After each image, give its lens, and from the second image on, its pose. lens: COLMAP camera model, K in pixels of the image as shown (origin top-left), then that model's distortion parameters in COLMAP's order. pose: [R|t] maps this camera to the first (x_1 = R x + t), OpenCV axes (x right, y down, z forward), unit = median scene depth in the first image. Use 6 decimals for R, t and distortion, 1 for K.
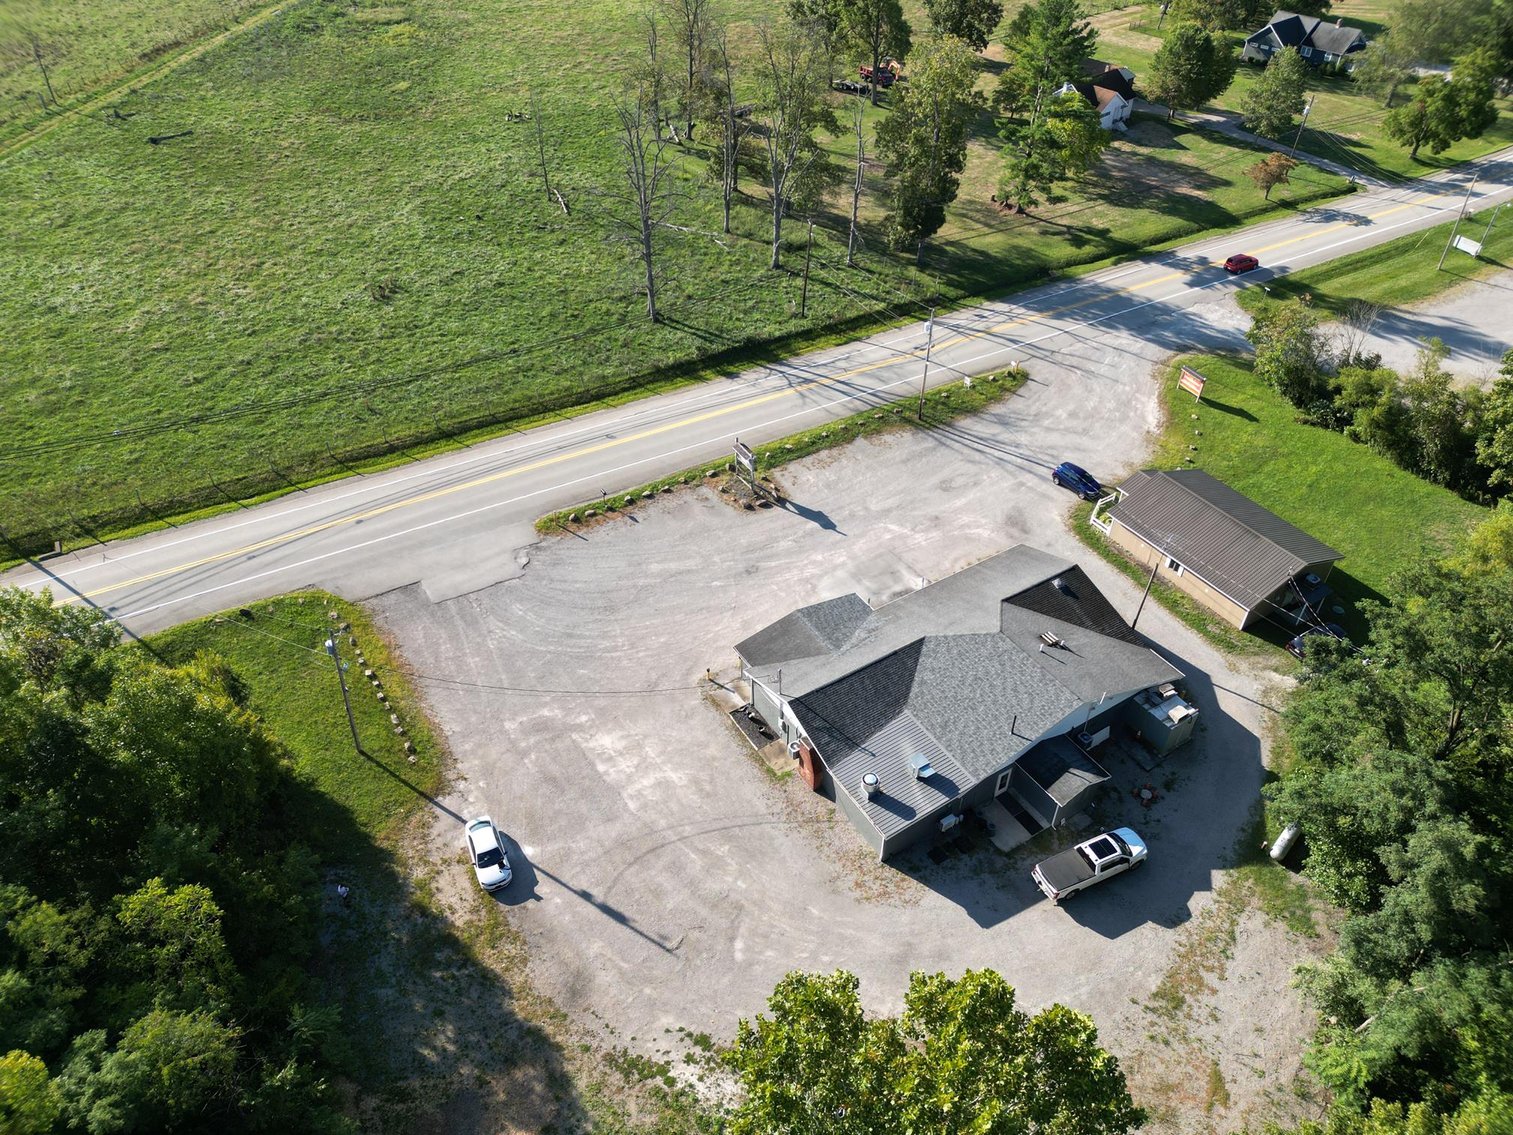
lens RADIAL K [[1057.8, 0, 756.5], [0, 1057.8, 567.5], [0, 0, 1]] dist [0.079205, -0.088902]
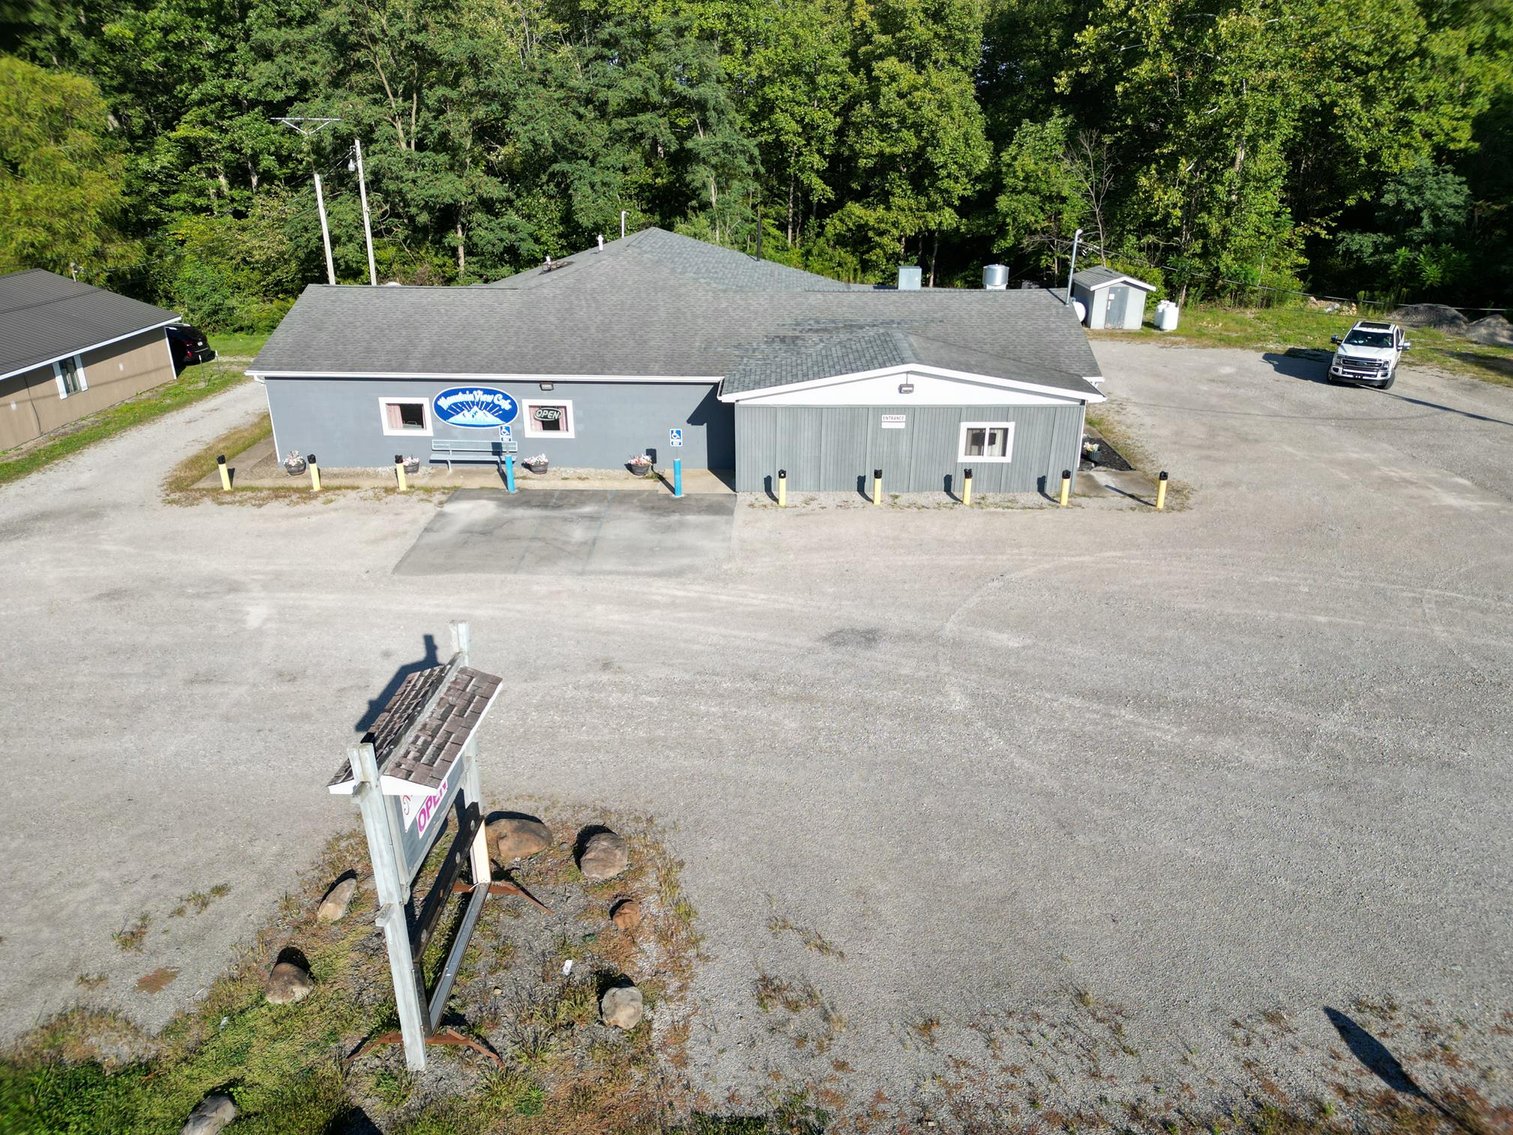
lens RADIAL K [[1057.8, 0, 756.5], [0, 1057.8, 567.5], [0, 0, 1]] dist [0.079205, -0.088902]
pose [[-0.830382, -0.218296, 0.512652, -0.105022], [0.359967, 0.492117, 0.792619, -0.202902], [-0.425310, 0.842715, -0.330066, 0.986398]]
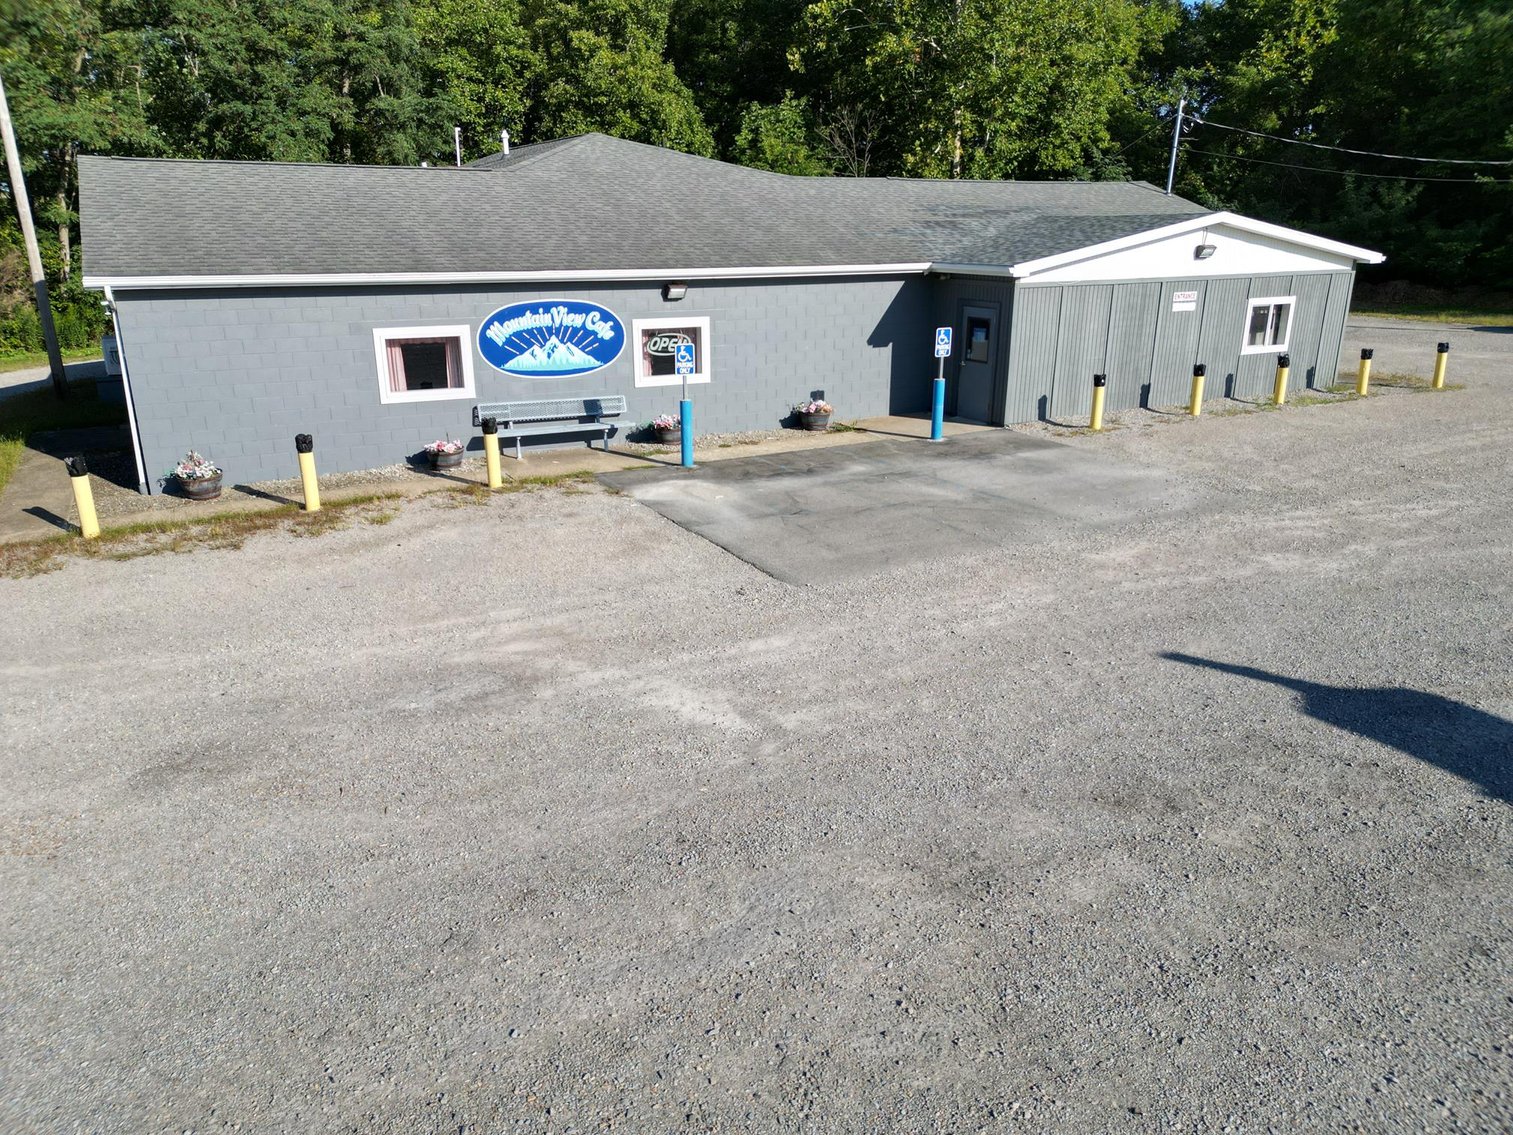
lens RADIAL K [[1057.8, 0, 756.5], [0, 1057.8, 567.5], [0, 0, 1]] dist [0.079205, -0.088902]
pose [[-0.997320, -0.023263, 0.069362, 0.112166], [0.046811, 0.525698, 0.849383, -0.126328], [-0.056223, 0.850353, -0.523200, 1.001902]]
